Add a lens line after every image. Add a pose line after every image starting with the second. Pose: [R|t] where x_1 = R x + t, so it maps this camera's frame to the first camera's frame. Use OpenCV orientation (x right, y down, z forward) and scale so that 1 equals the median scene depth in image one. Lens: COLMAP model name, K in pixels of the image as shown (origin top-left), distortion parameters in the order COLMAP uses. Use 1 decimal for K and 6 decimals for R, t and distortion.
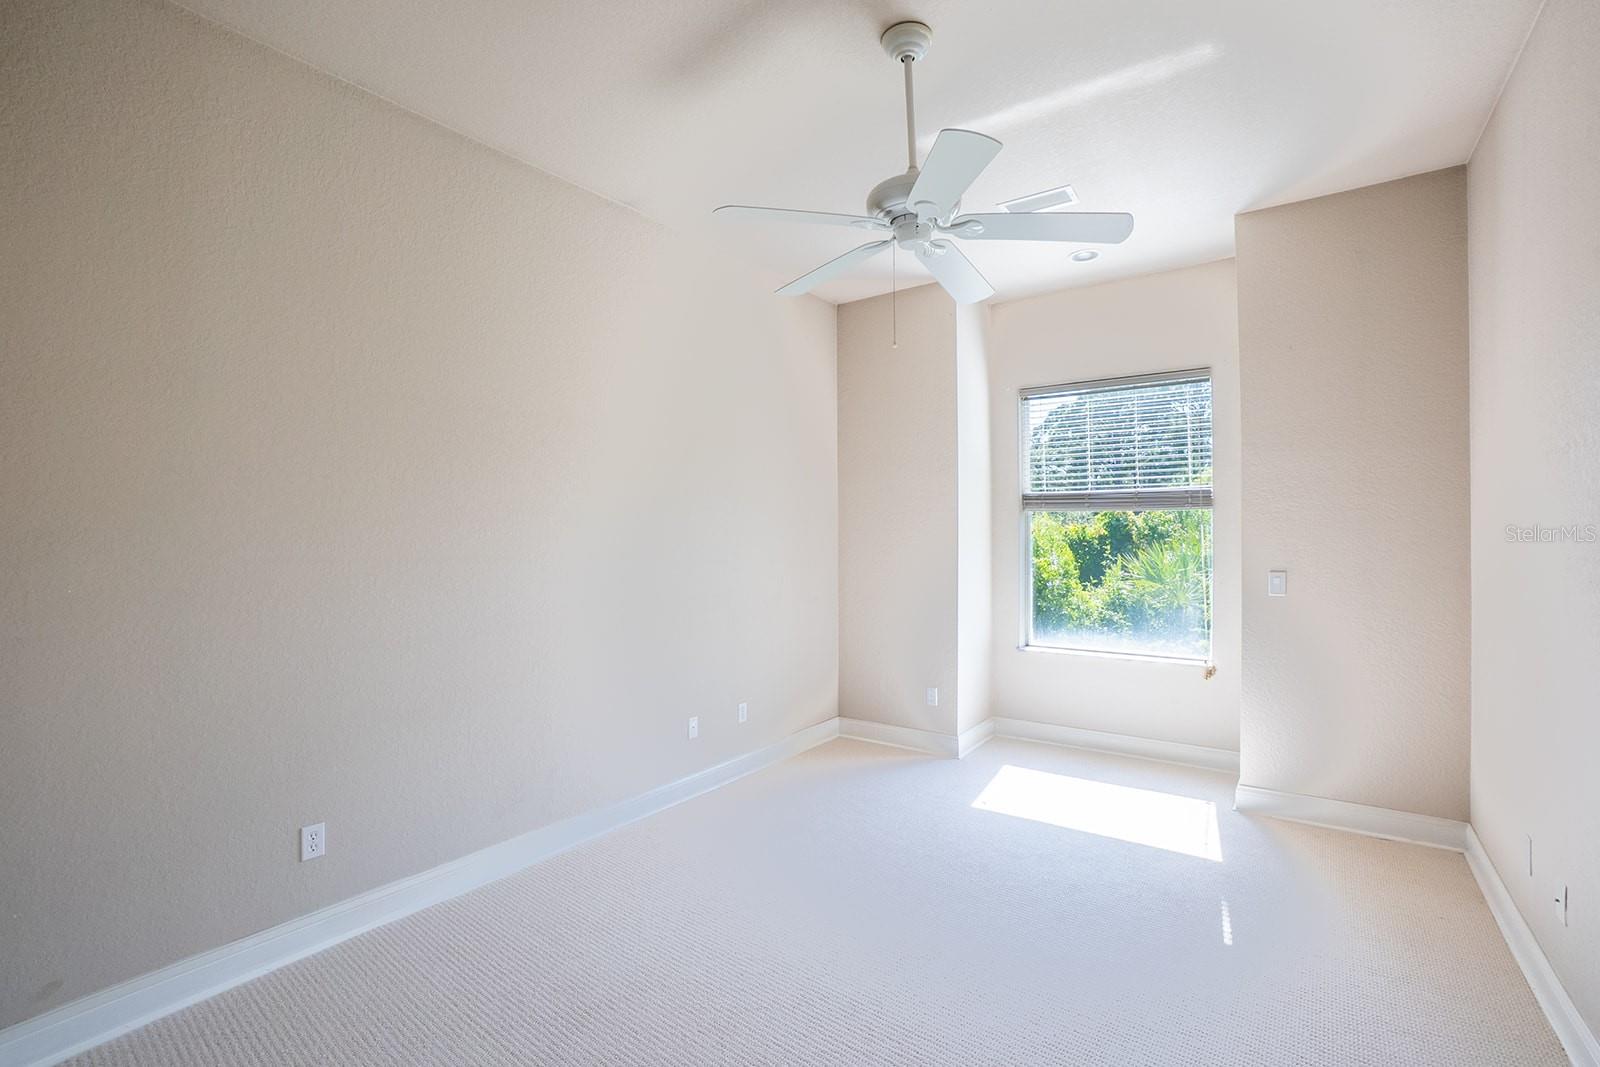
lens RADIAL K [[711.8, 0, 796.3], [0, 711.8, 529.5], [0, 0, 1]] dist [-0.063338, 0.023092]
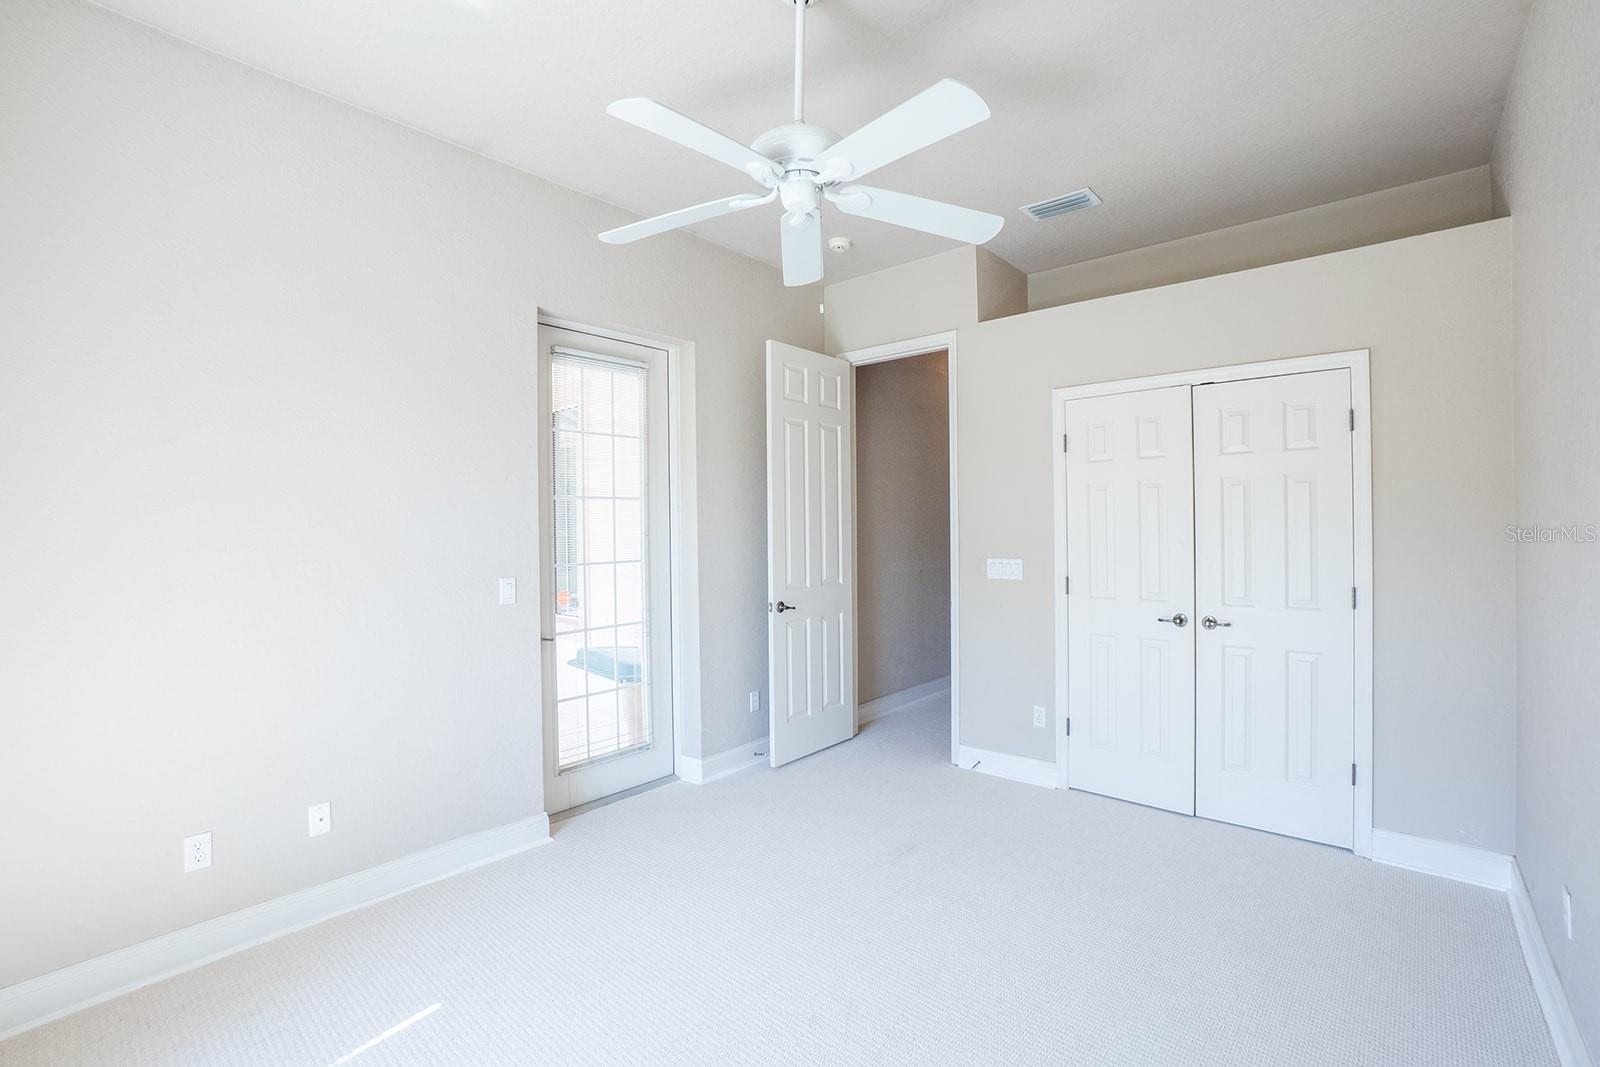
lens RADIAL K [[711.8, 0, 796.3], [0, 711.8, 529.5], [0, 0, 1]] dist [-0.063338, 0.023092]
pose [[-0.996962, 0.008587, 0.077418, 0.057860], [0.008107, 0.999946, -0.006510, 0.002507], [-0.077470, -0.005863, -0.996977, 1.069965]]
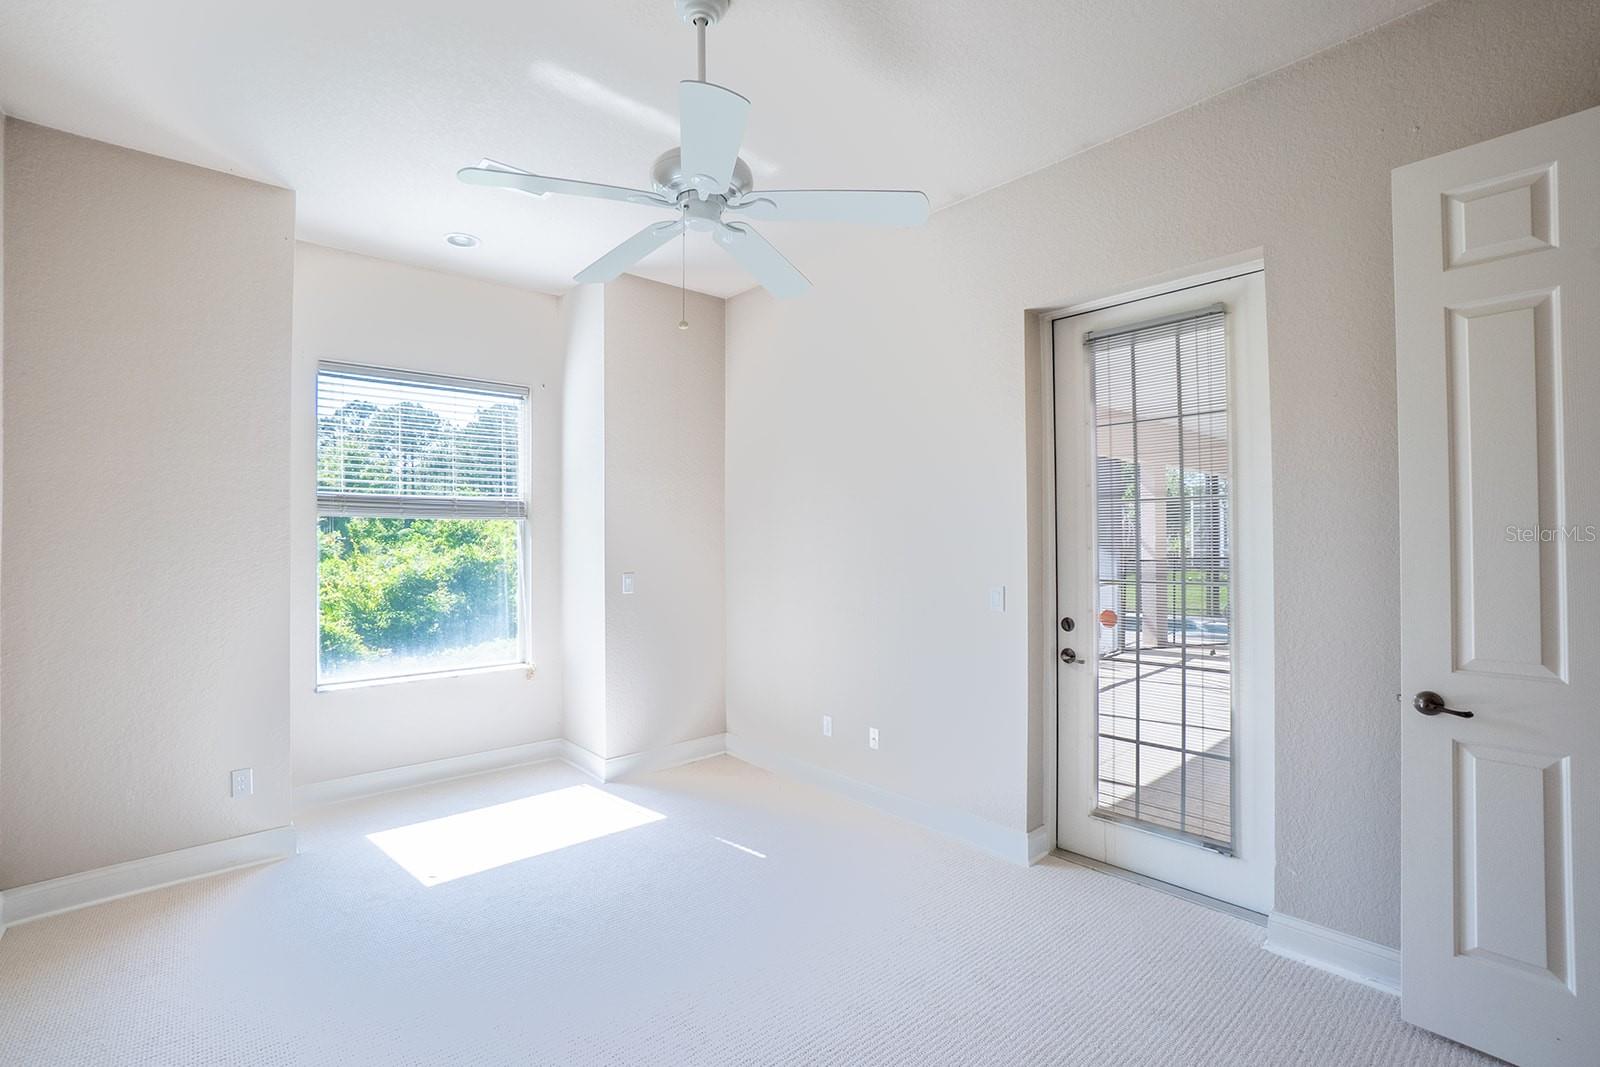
lens RADIAL K [[715.6, 0, 794.5], [0, 715.6, 527.6], [0, 0, 1]] dist [-0.065849, 0.024957]
pose [[0.204791, 0.011259, 0.978741, -0.400313], [-0.005247, 0.999932, -0.010405, -0.008486], [-0.978792, -0.003005, 0.204836, 0.388512]]
